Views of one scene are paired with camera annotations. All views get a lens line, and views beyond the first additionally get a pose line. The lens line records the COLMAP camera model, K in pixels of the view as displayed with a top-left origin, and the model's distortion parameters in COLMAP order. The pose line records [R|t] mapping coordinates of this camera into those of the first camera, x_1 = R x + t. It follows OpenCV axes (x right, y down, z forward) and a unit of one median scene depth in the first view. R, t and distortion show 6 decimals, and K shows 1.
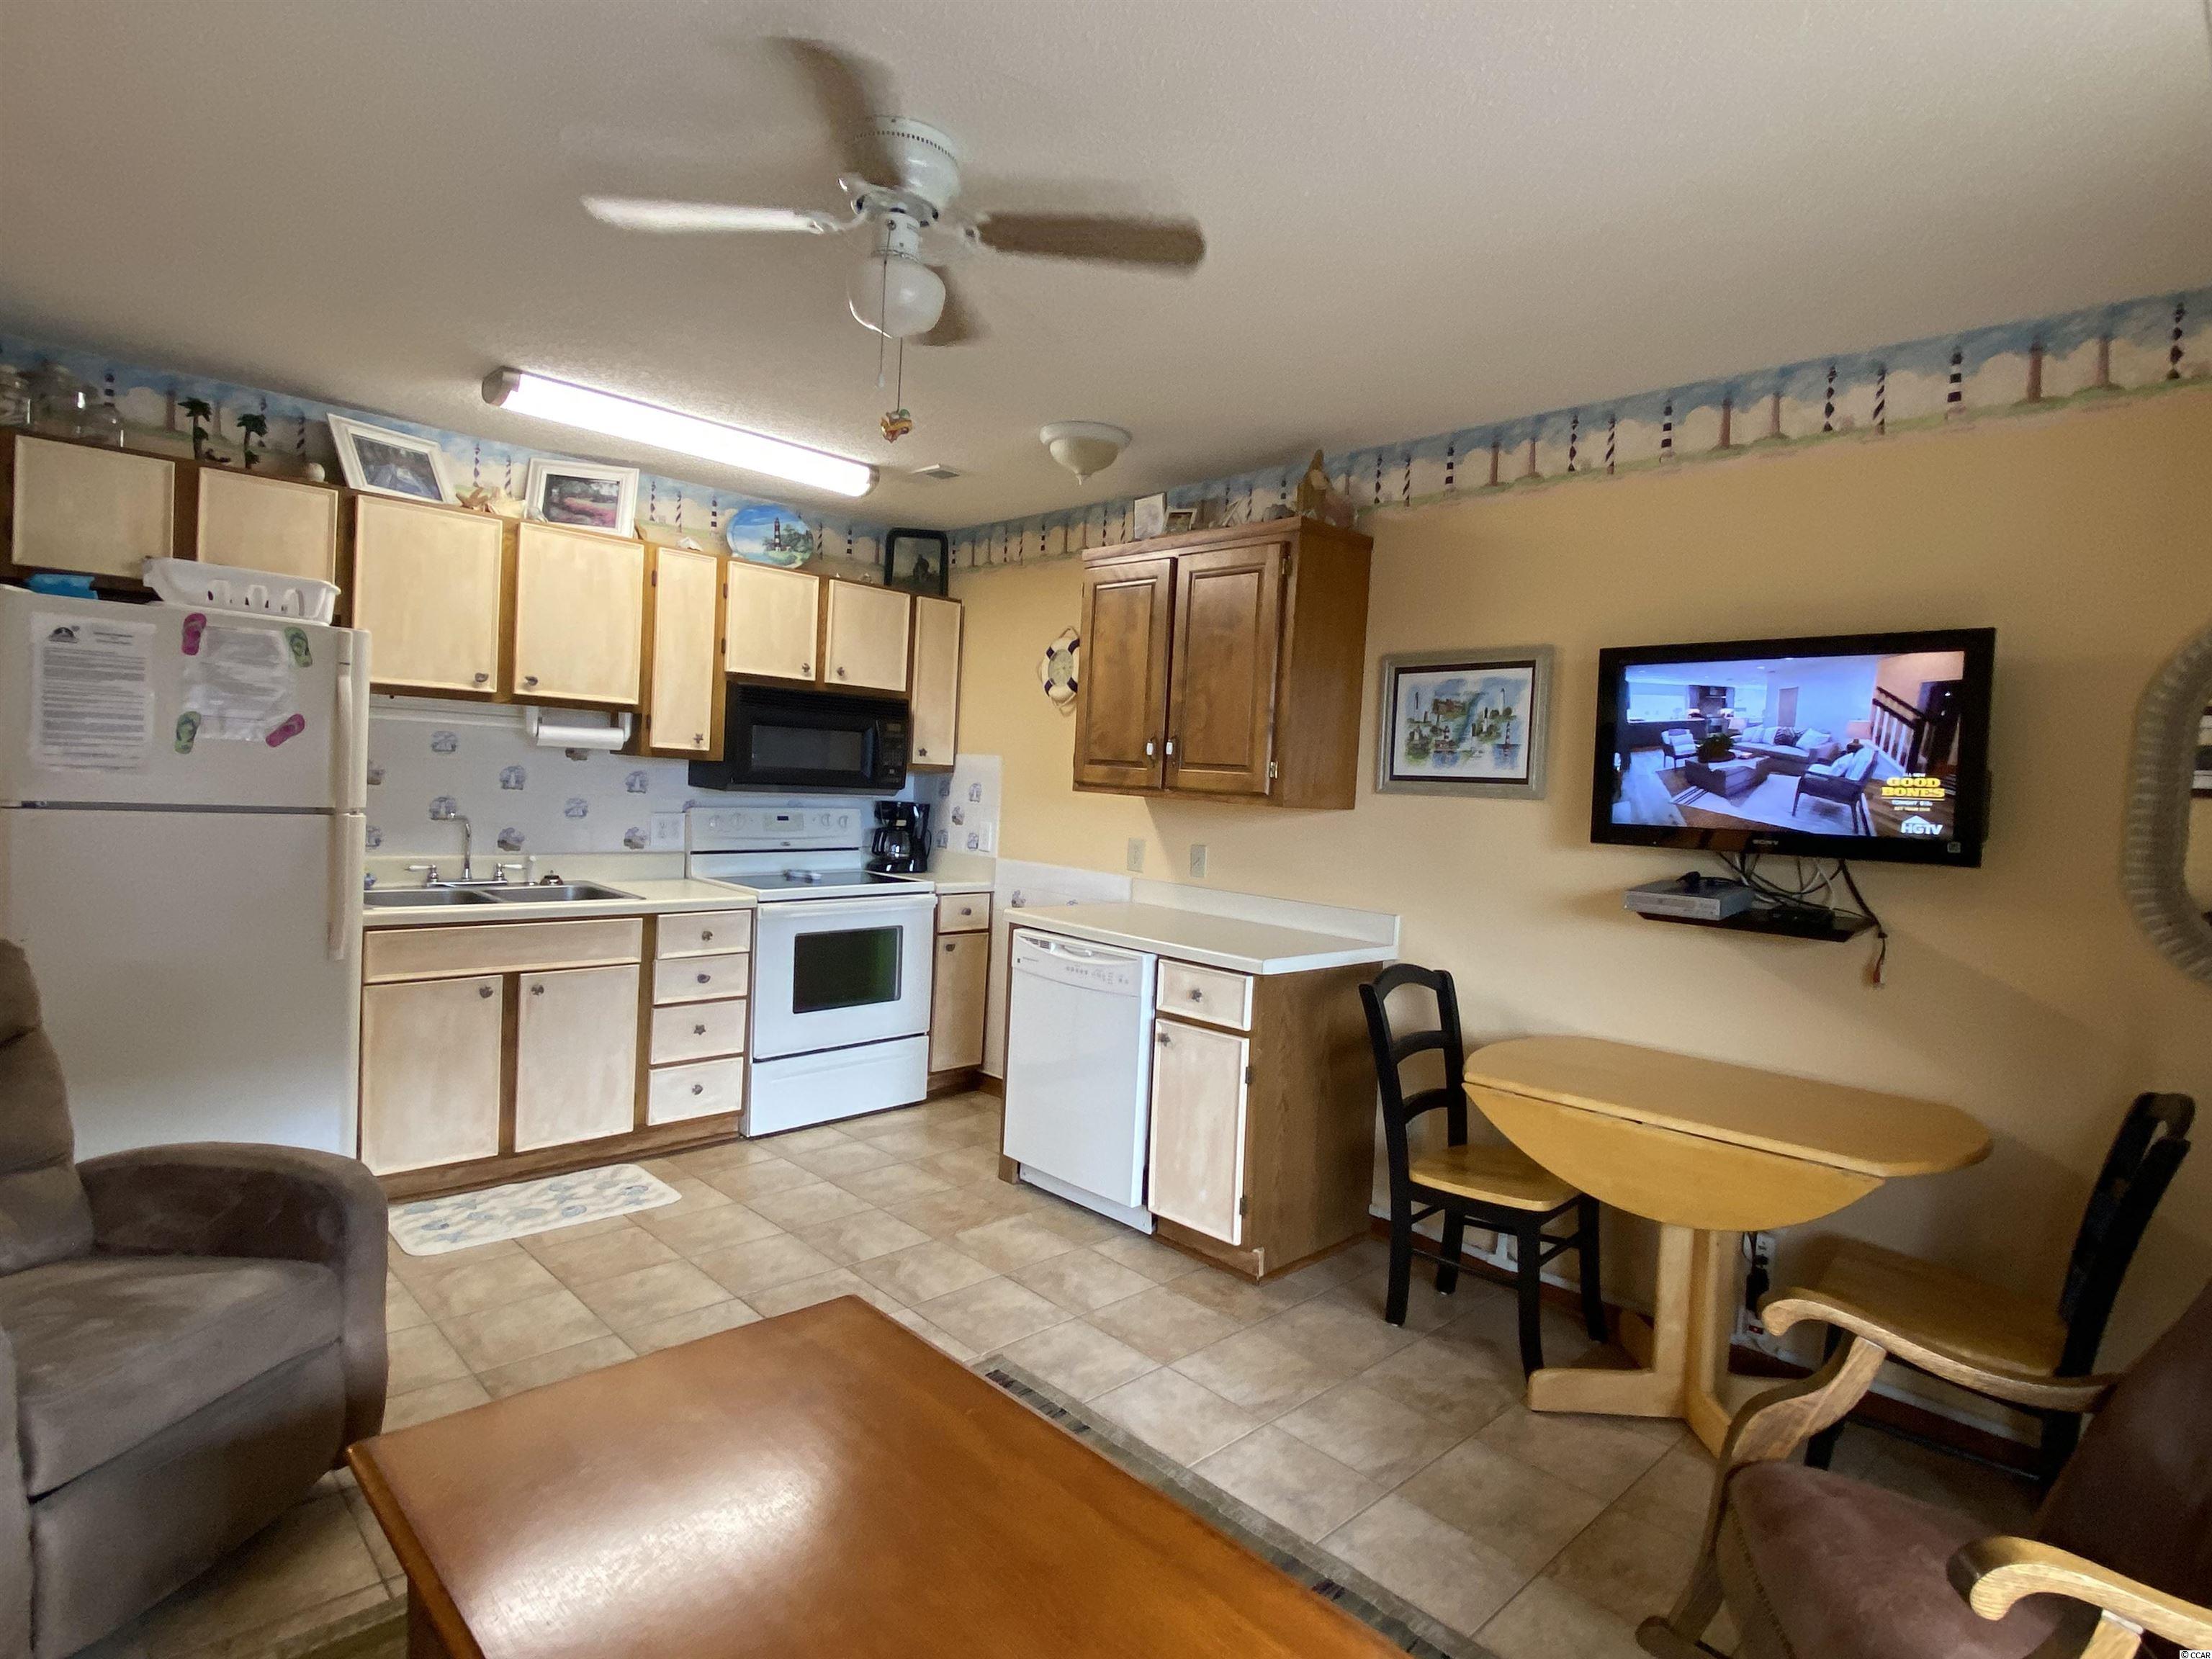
lens RADIAL K [[1146.7, 0, 1112.6], [0, 1146.7, 836.3], [0, 0, 1]] dist [0.031295, -0.021137]
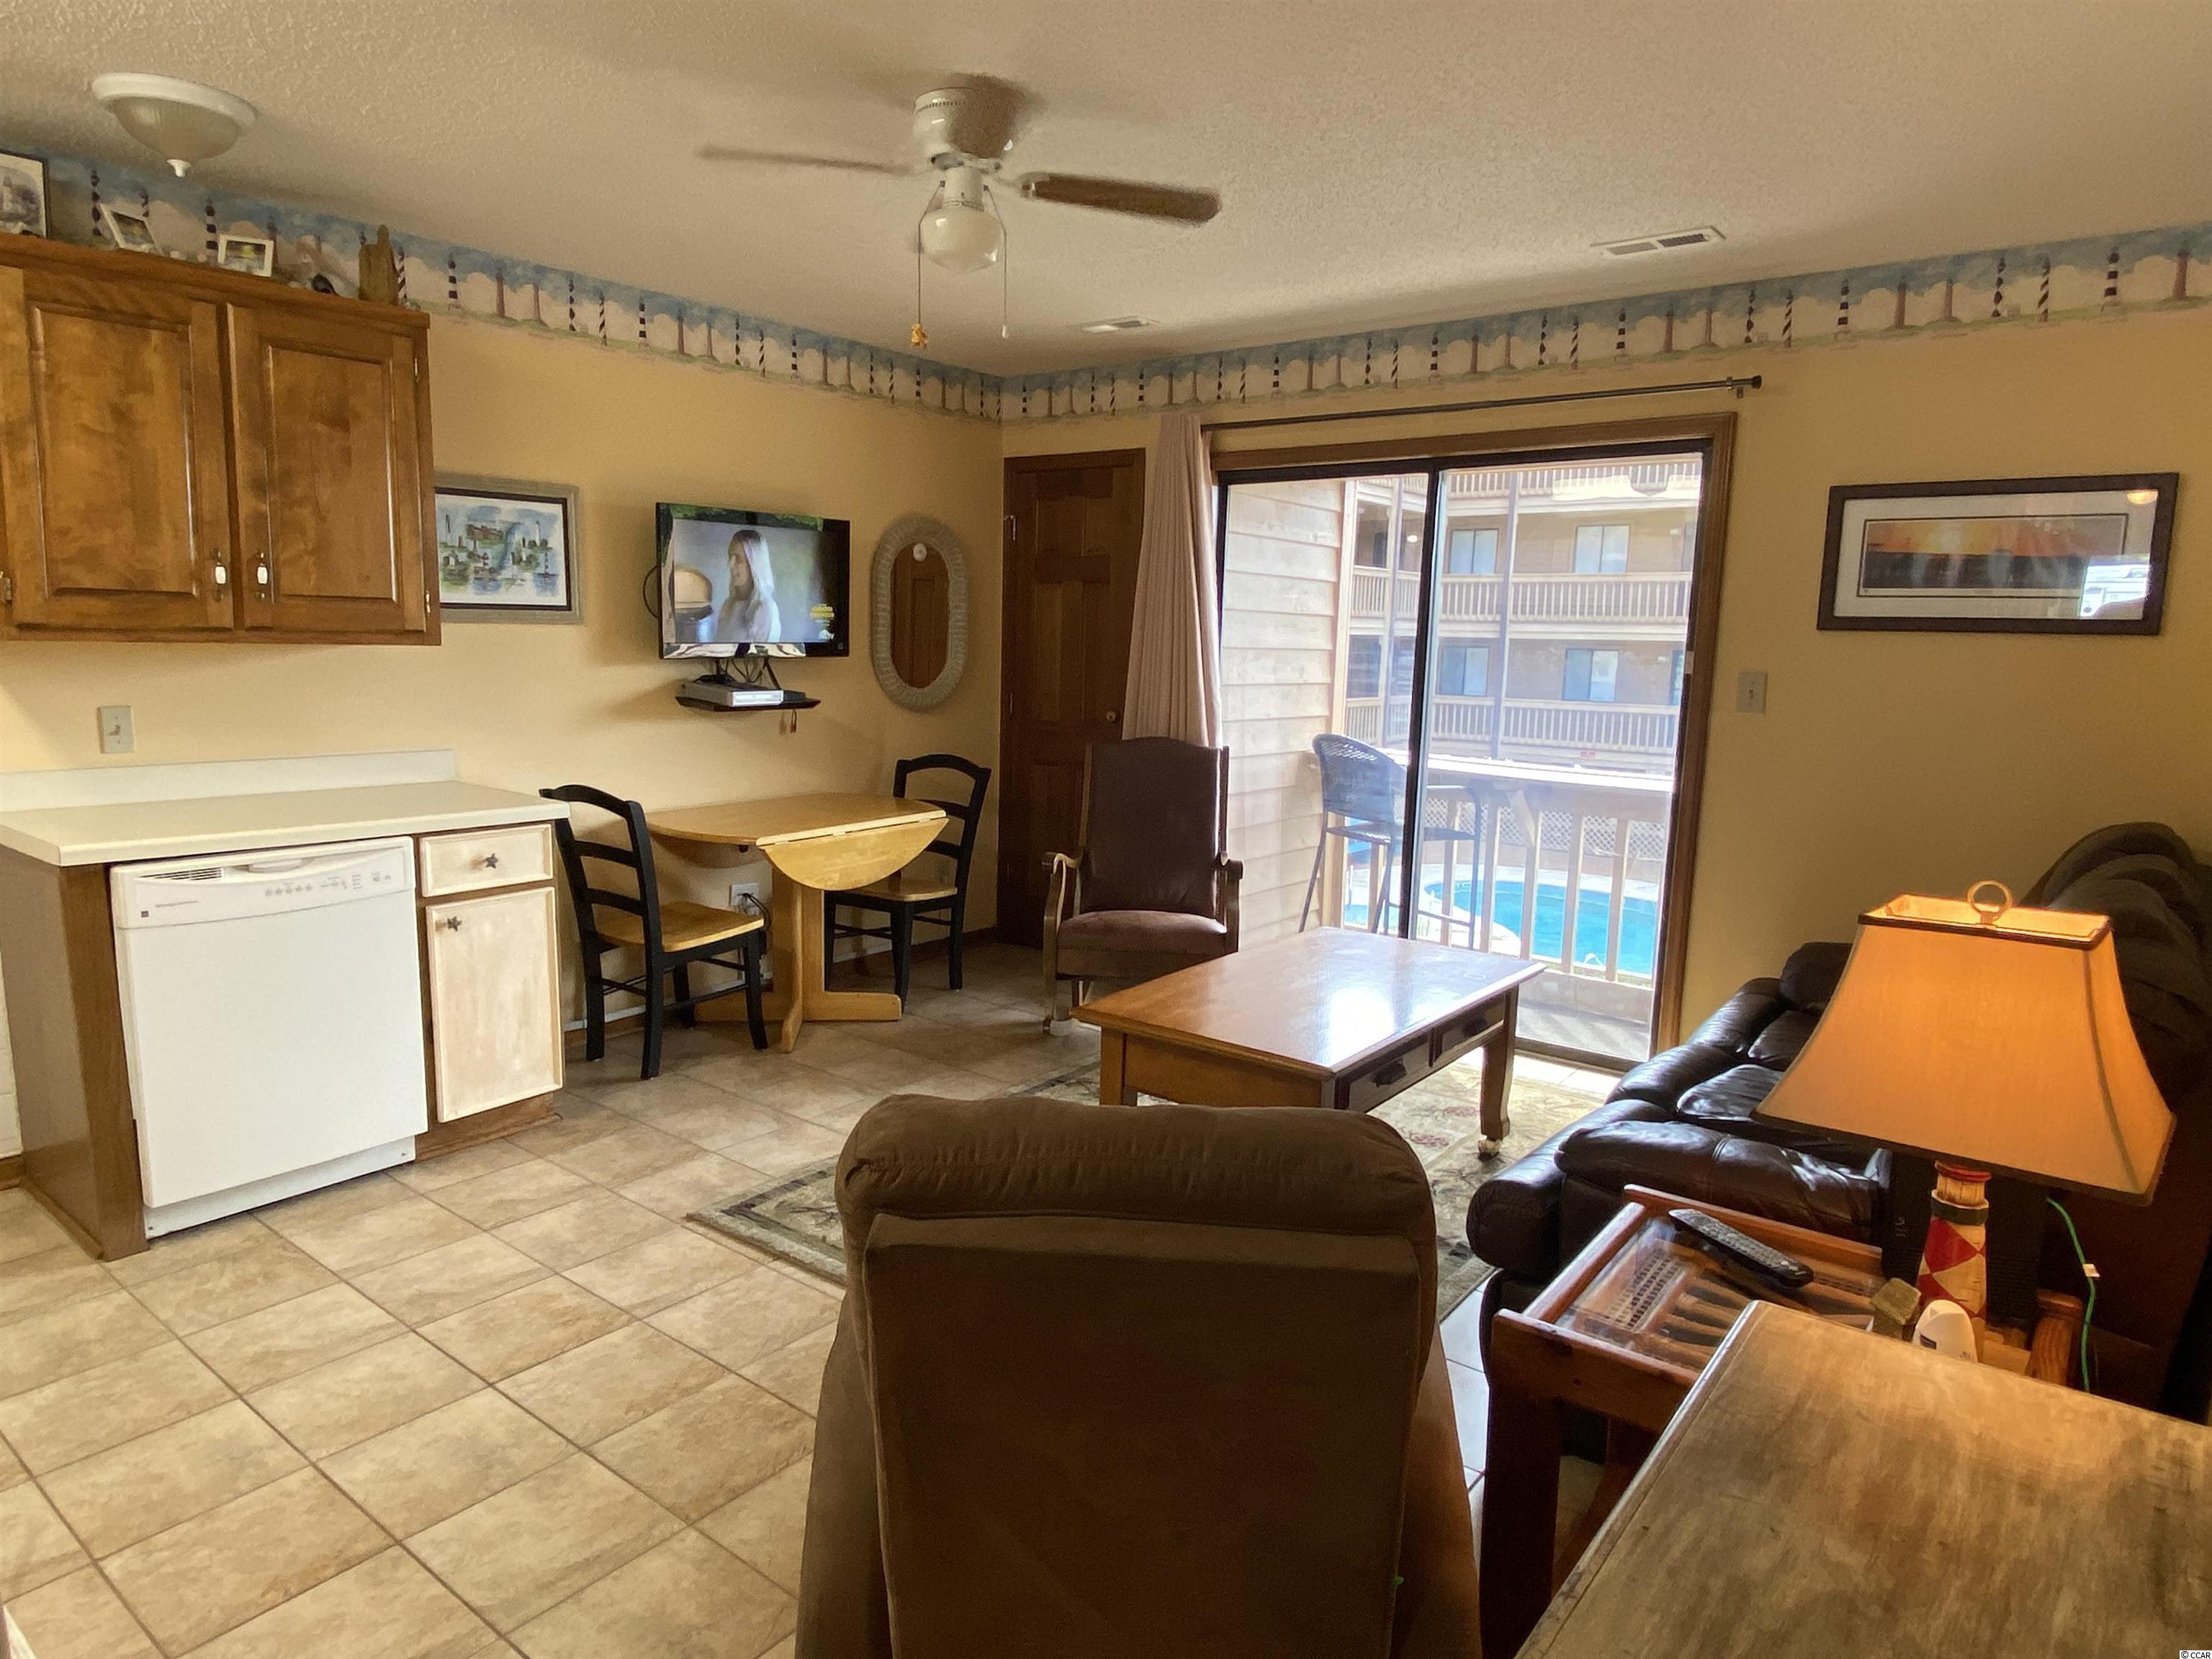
lens RADIAL K [[1358.4, 0, 1104.2], [0, 1358.4, 837.5], [0, 0, 1]] dist [0.017781, -0.023076]
pose [[-0.136725, -0.210361, 0.968016, -1.165613], [0.013284, 0.976715, 0.214128, -0.118172], [-0.990520, 0.042136, -0.130747, 0.736255]]
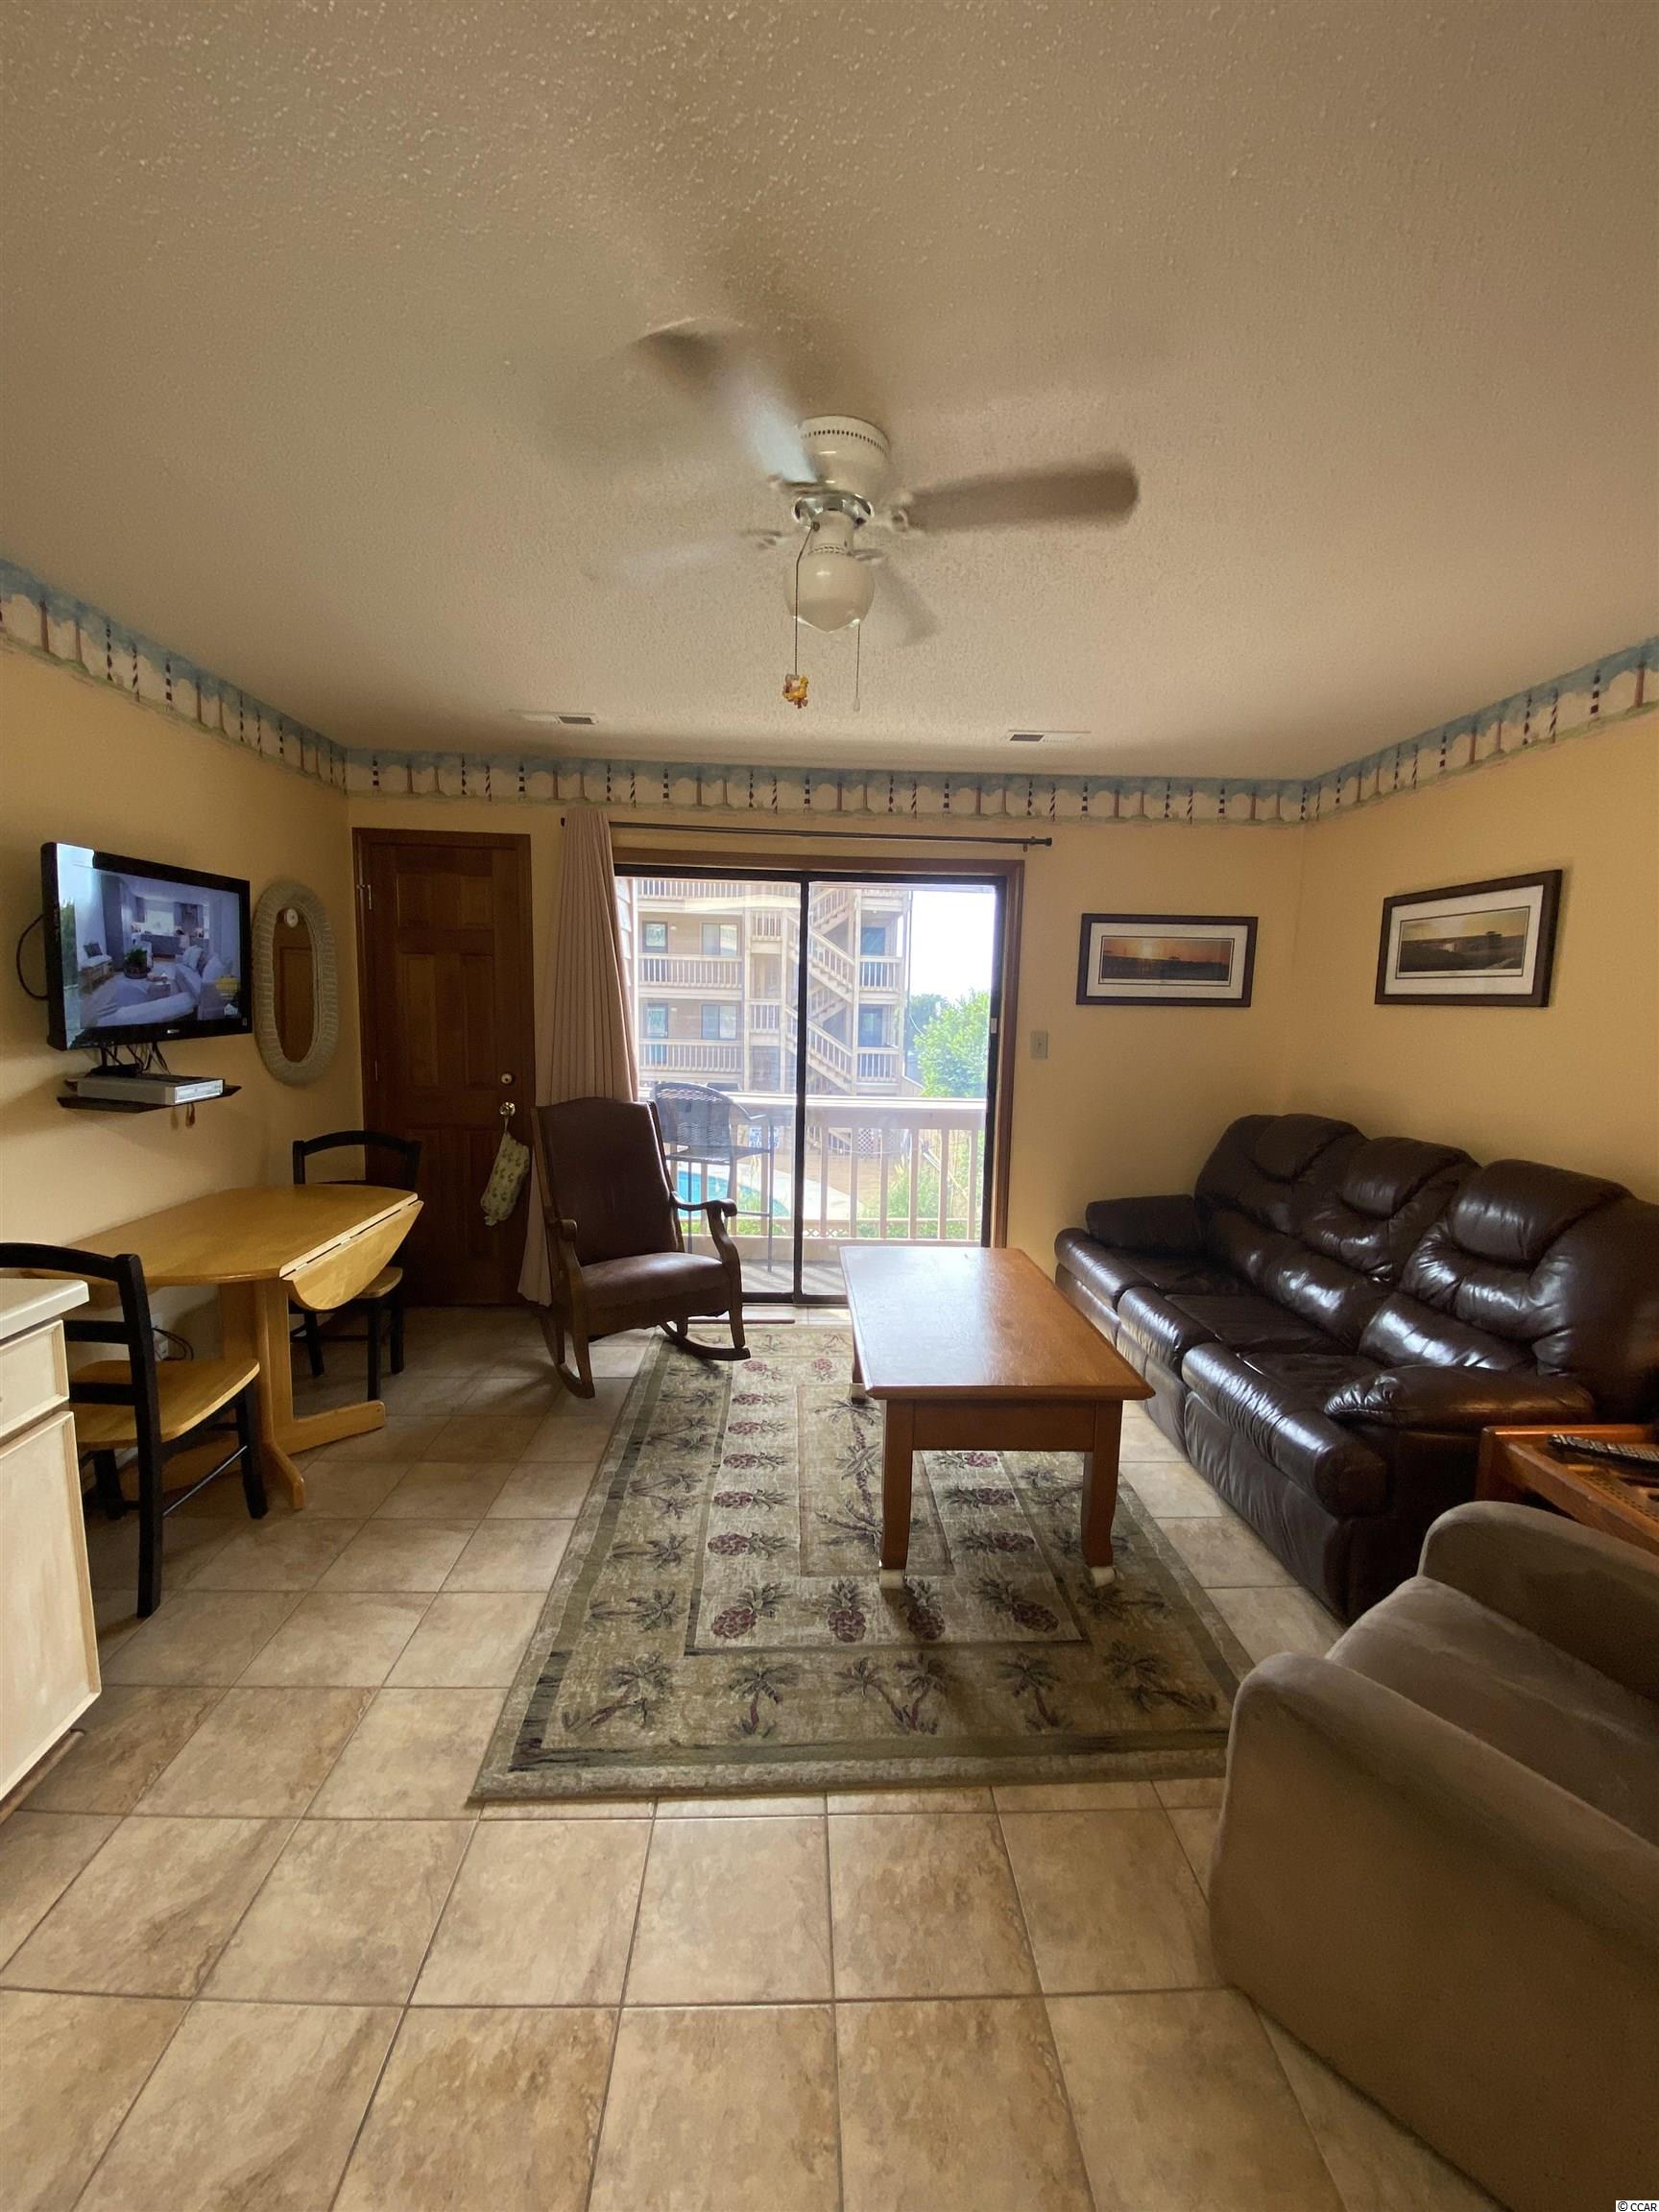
lens RADIAL K [[905.1, 0, 833.4], [0, 905.1, 1116.7], [0, 0, 1]] dist [0.001883, -0.012345]
pose [[-0.747414, -0.159922, 0.644823, -0.556235], [-0.038357, 0.979364, 0.198431, -0.114363], [-0.663250, 0.123577, -0.738125, 1.156270]]
